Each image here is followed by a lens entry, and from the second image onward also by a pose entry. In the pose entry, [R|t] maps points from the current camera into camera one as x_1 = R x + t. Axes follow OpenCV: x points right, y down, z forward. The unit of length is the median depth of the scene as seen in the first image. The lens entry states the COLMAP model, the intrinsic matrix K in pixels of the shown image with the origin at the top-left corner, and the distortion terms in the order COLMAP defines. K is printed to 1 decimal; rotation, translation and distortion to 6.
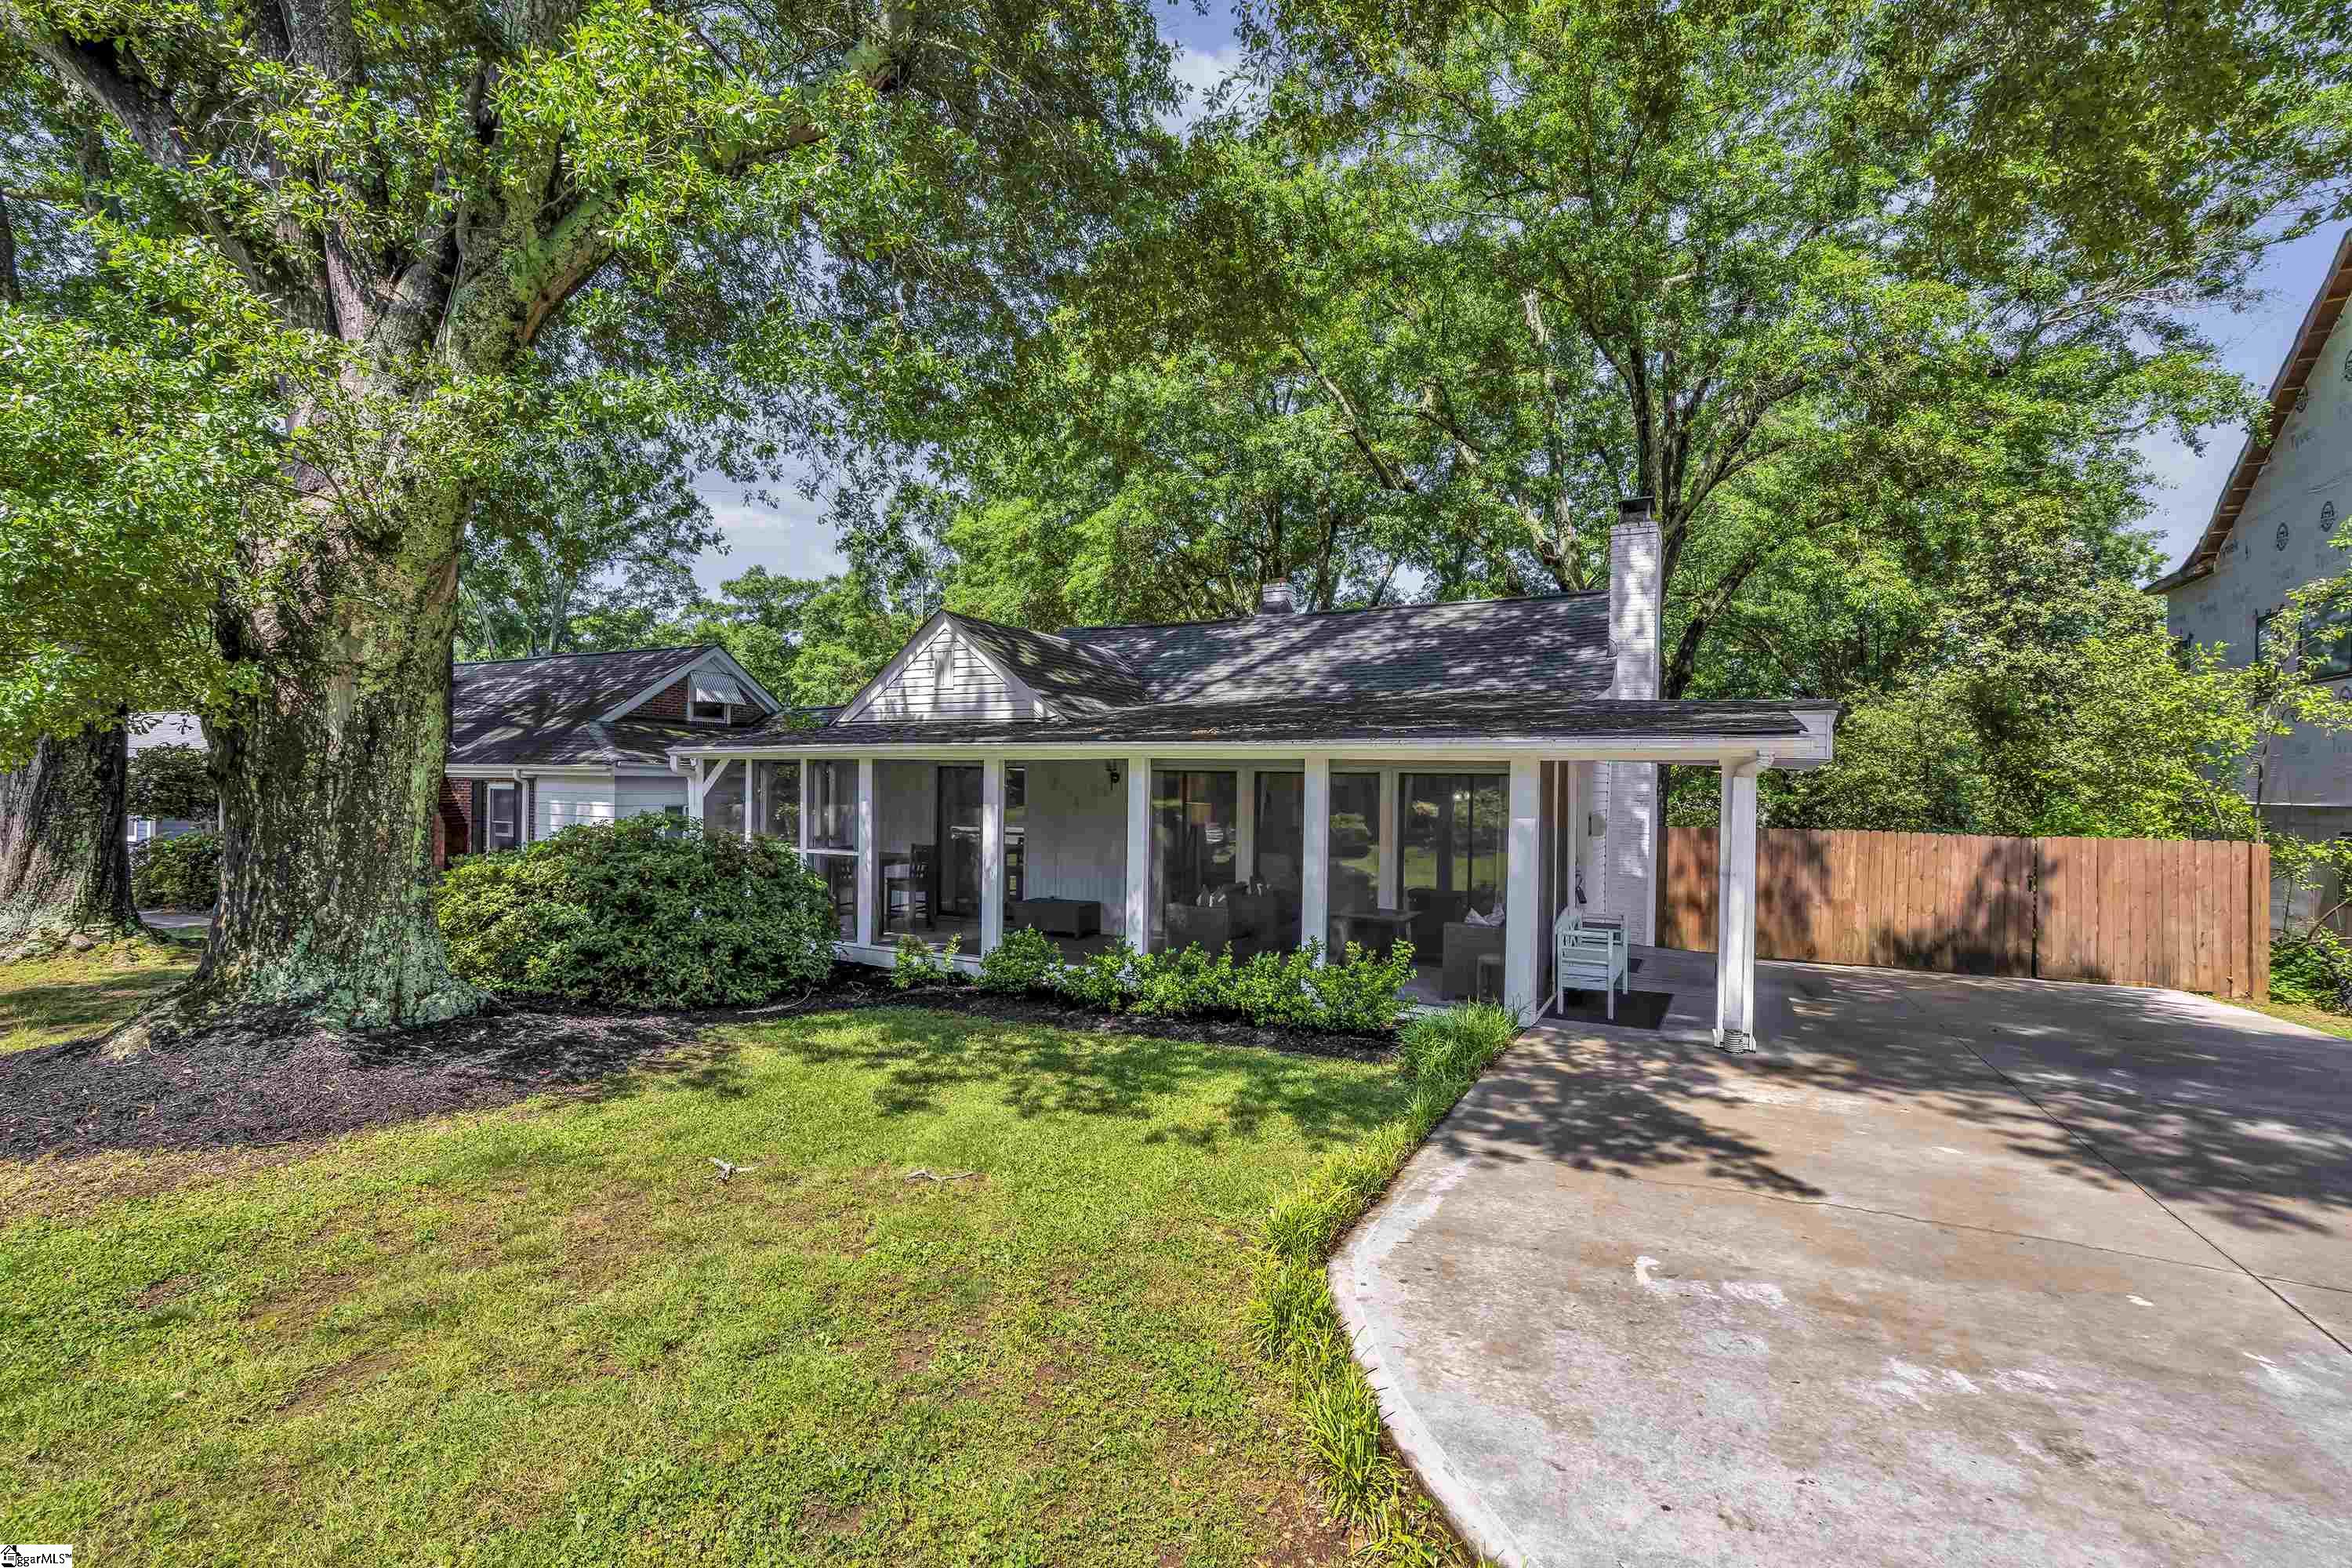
lens RADIAL K [[1064.0, 0, 1173.1], [0, 1064.0, 782.4], [0, 0, 1]] dist [-0.002390, 0.000846]
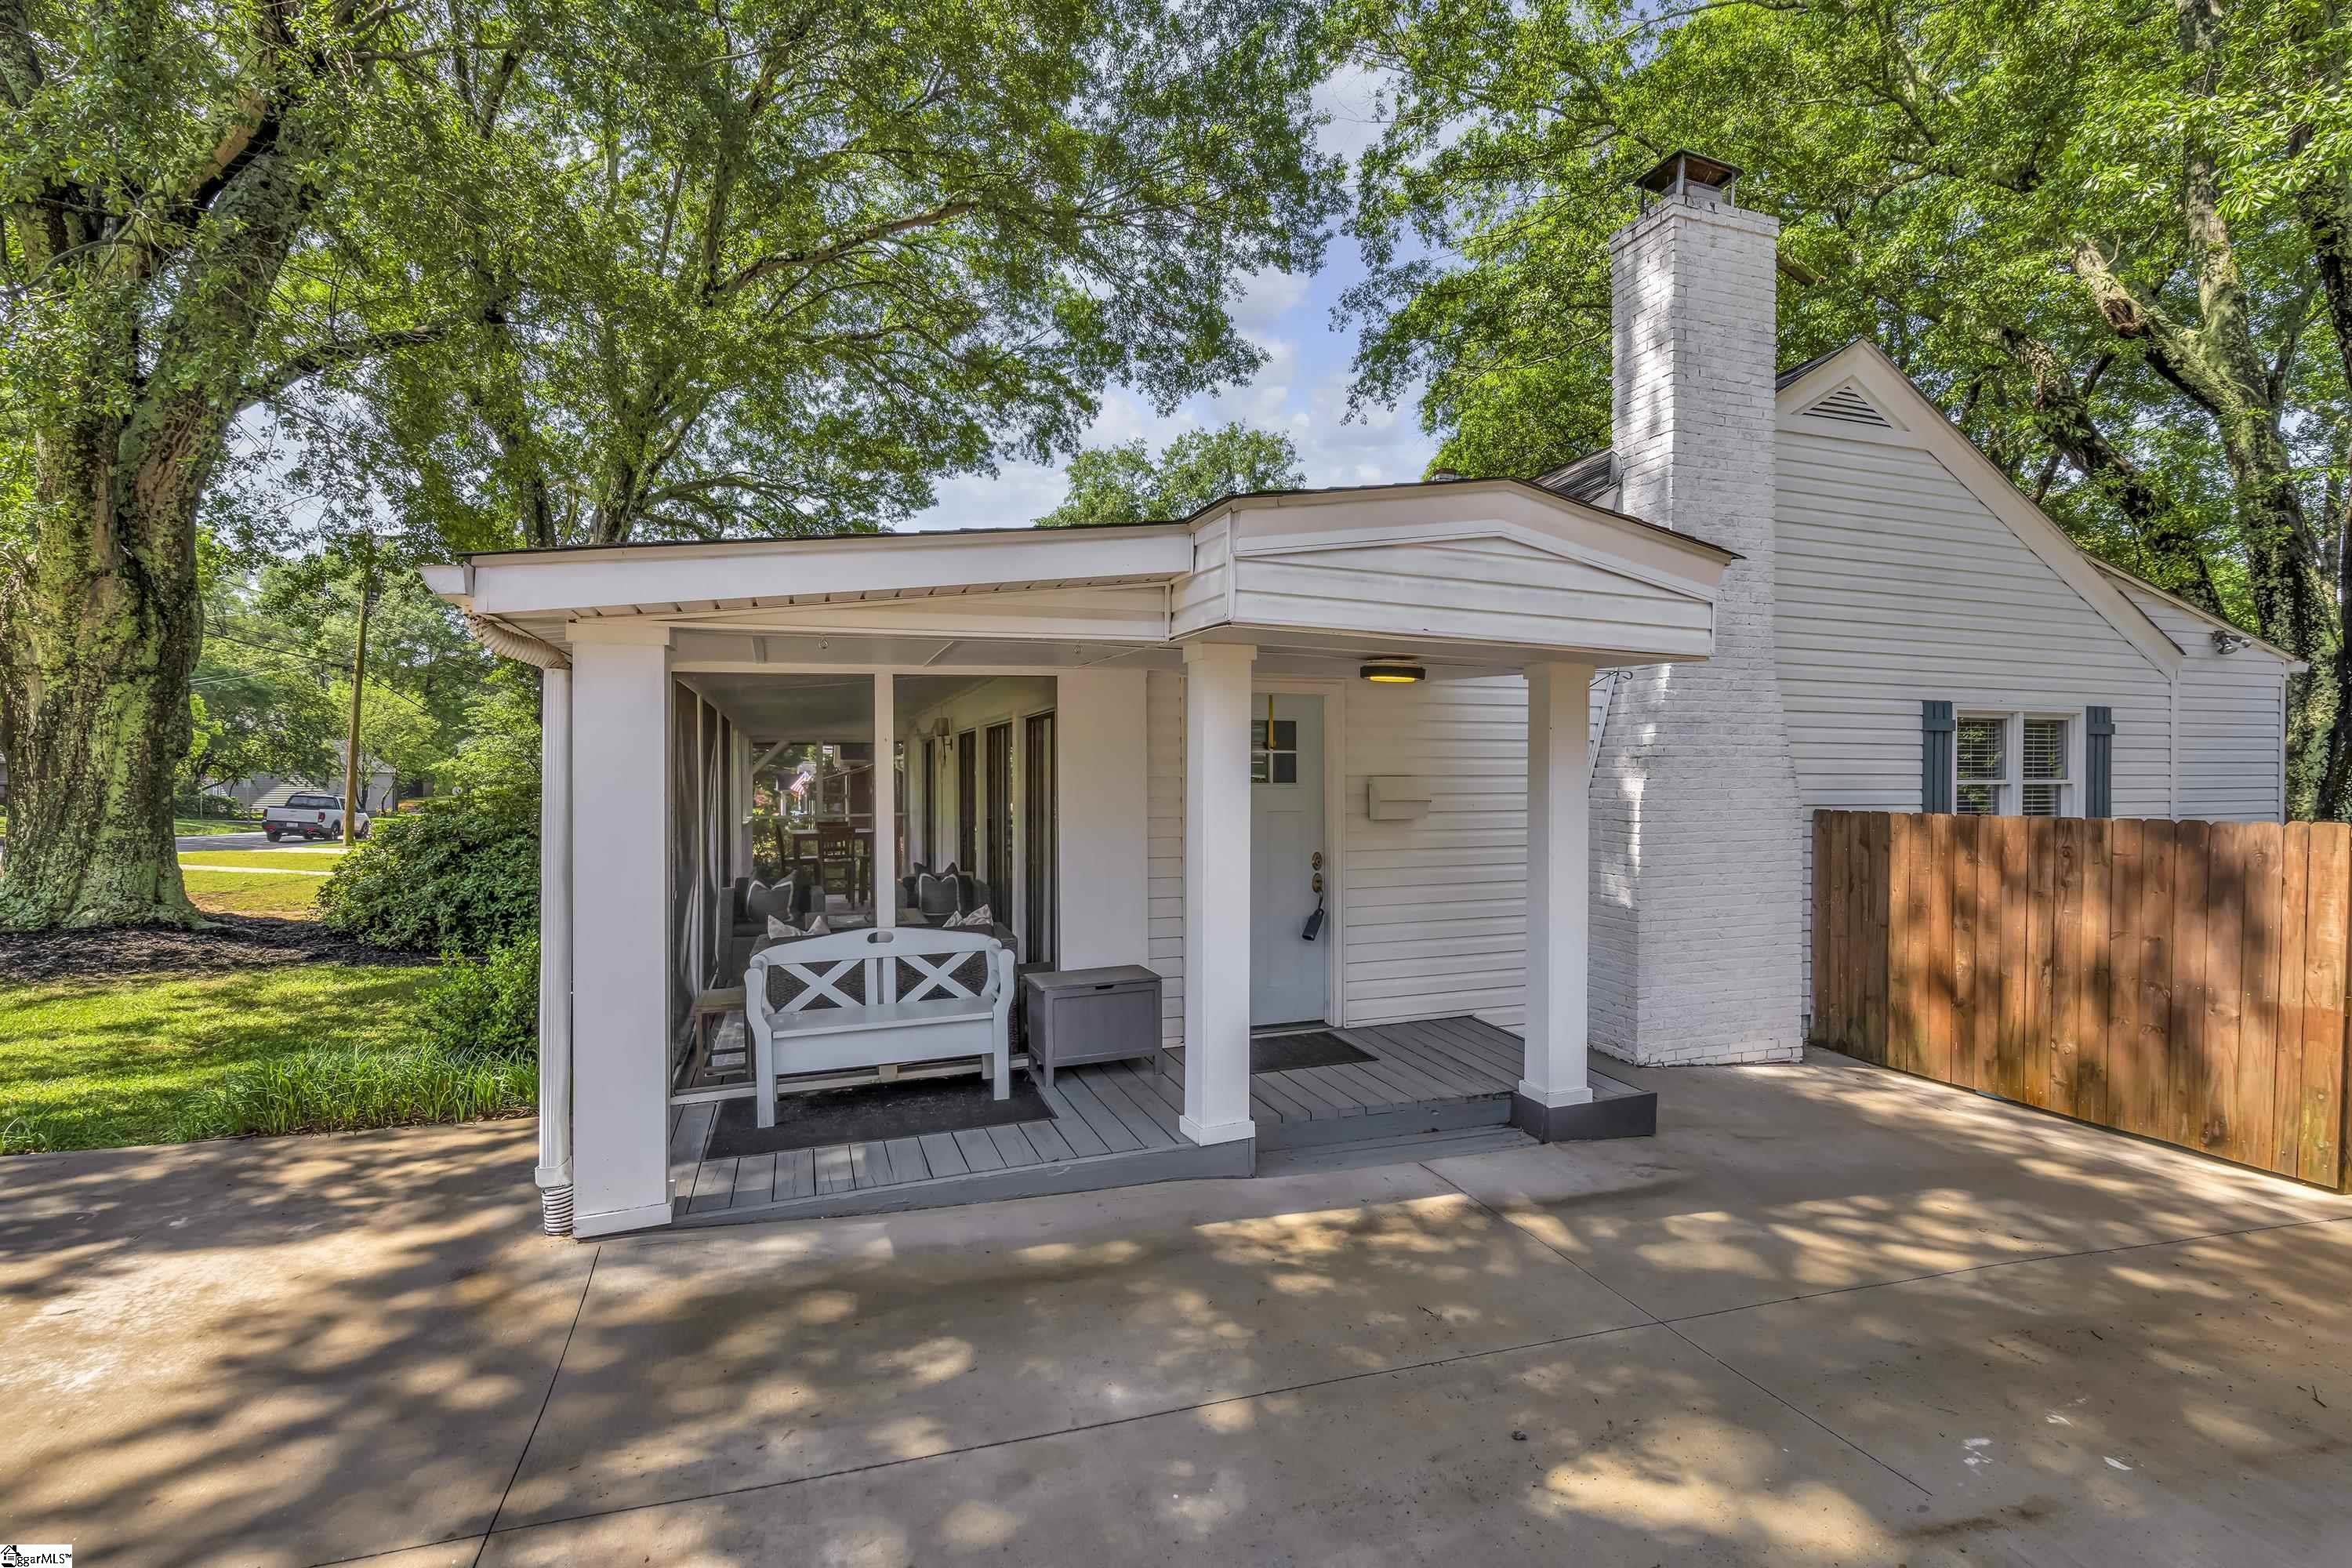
lens RADIAL K [[1064.0, 0, 1173.1], [0, 1064.0, 782.4], [0, 0, 1]] dist [-0.002390, 0.000846]
pose [[0.734791, -0.006844, -0.678259, 0.701448], [0.006713, 0.999973, -0.002817, 0.030690], [0.678260, -0.002484, 0.734818, 0.541048]]
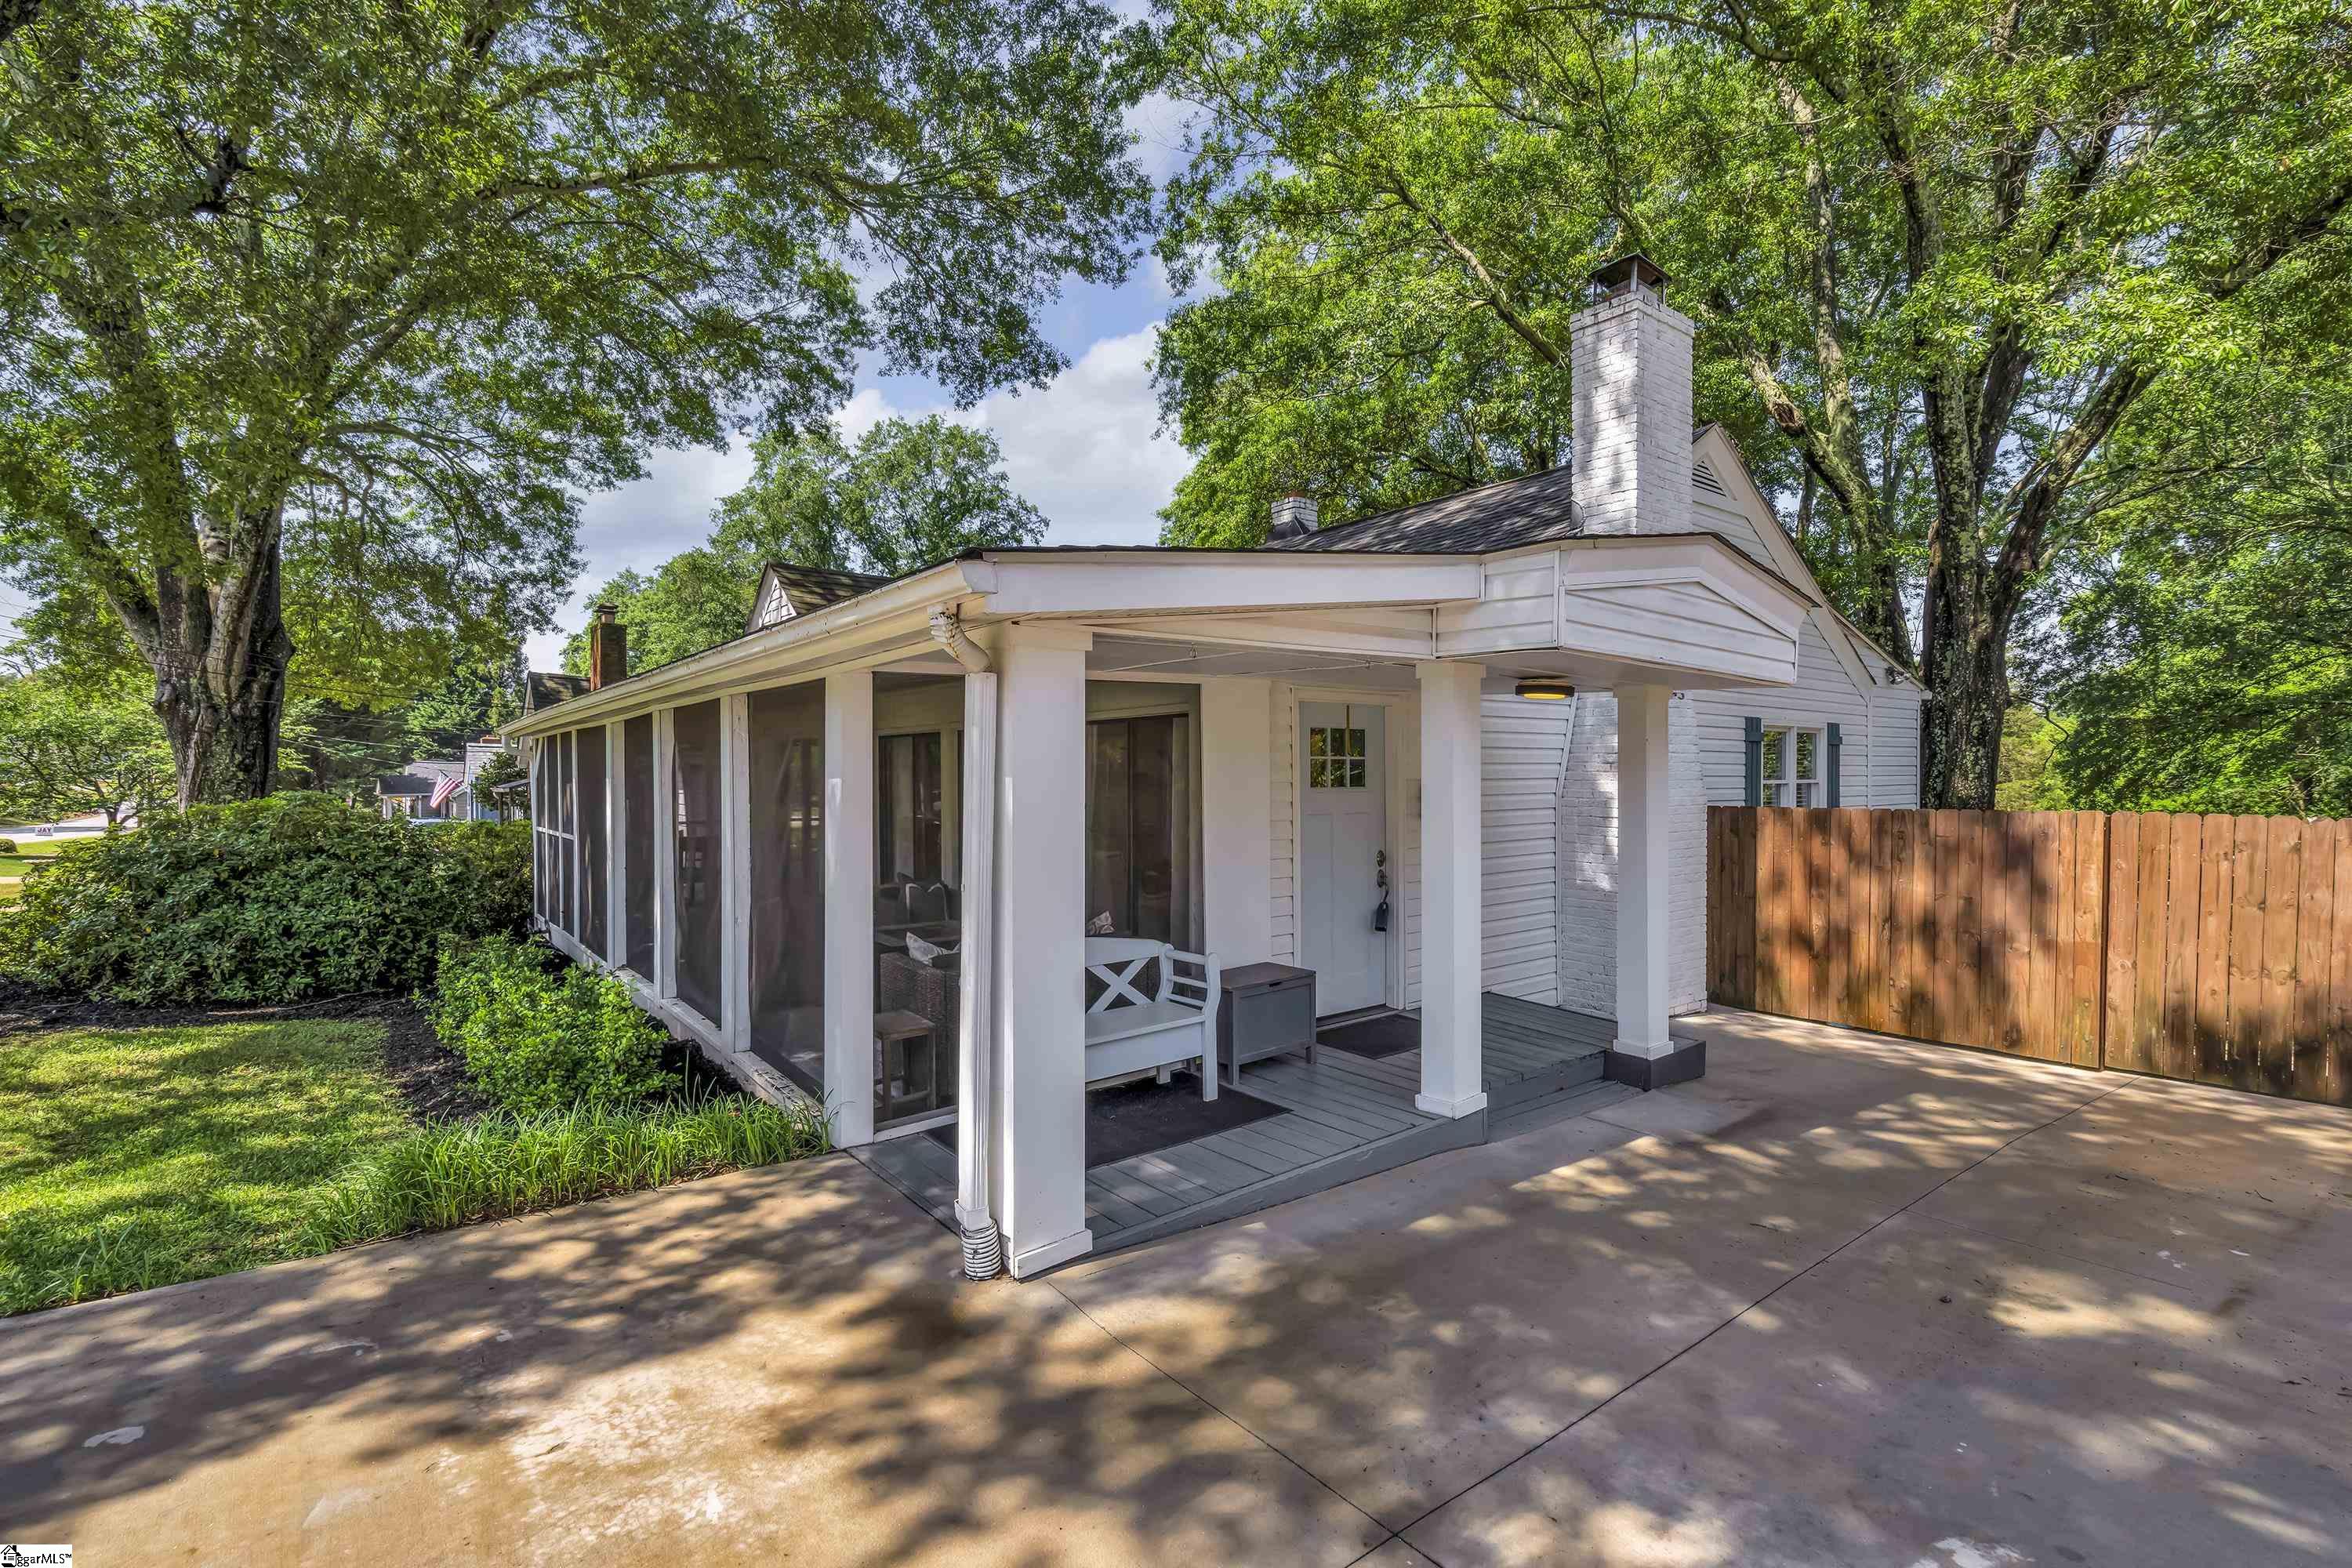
lens RADIAL K [[1061.9, 0, 1176.0], [0, 1061.9, 784.0], [0, 0, 1]] dist [-0.005434, 0.000013]
pose [[0.911908, -0.010369, -0.410265, 0.522294], [0.012642, 0.999916, 0.002826, 0.025254], [0.410201, -0.007764, 0.911962, 0.402313]]
